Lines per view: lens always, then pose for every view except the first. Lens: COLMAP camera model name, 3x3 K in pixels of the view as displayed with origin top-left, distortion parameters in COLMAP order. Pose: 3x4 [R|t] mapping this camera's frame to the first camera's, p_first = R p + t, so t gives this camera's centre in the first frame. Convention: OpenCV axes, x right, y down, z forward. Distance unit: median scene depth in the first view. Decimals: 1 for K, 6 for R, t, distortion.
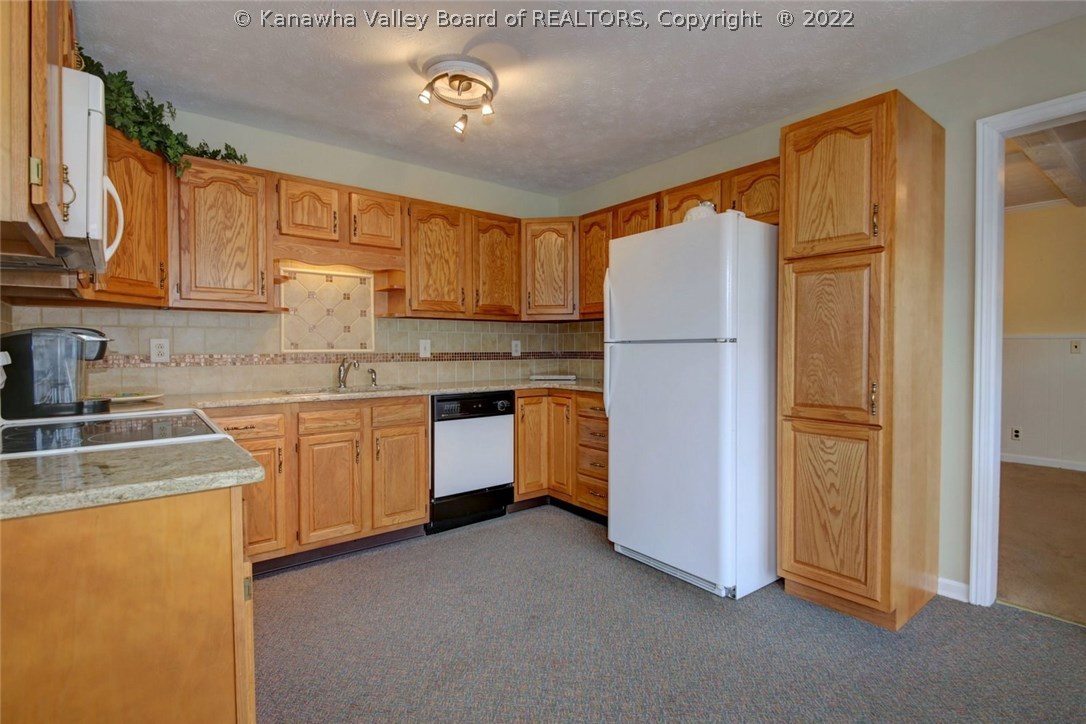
lens RADIAL K [[526.6, 0, 538.9], [0, 526.6, 356.2], [0, 0, 1]] dist [0.021517, -0.001773]
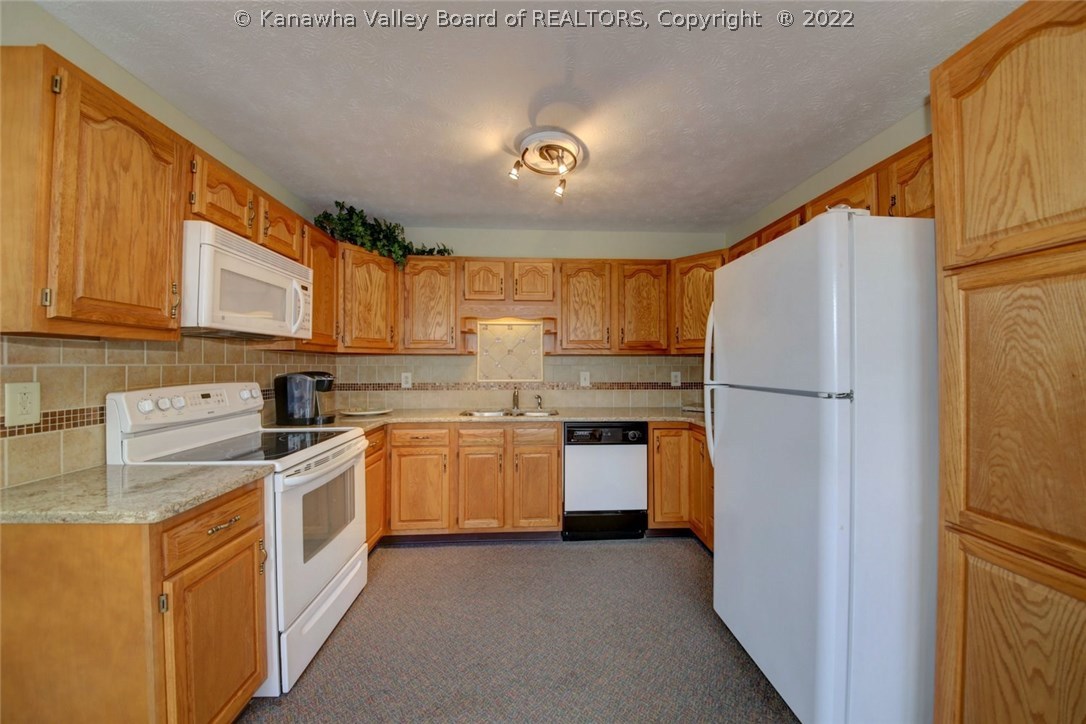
lens RADIAL K [[385.1, 0, 535.1], [0, 385.1, 359.0], [0, 0, 1]] dist [-0.009504, -0.003067]
pose [[0.816795, -0.006355, -0.576893, 0.274859], [-0.010583, 0.999606, -0.025995, -0.051015], [0.576831, 0.027337, 0.816406, 0.300324]]
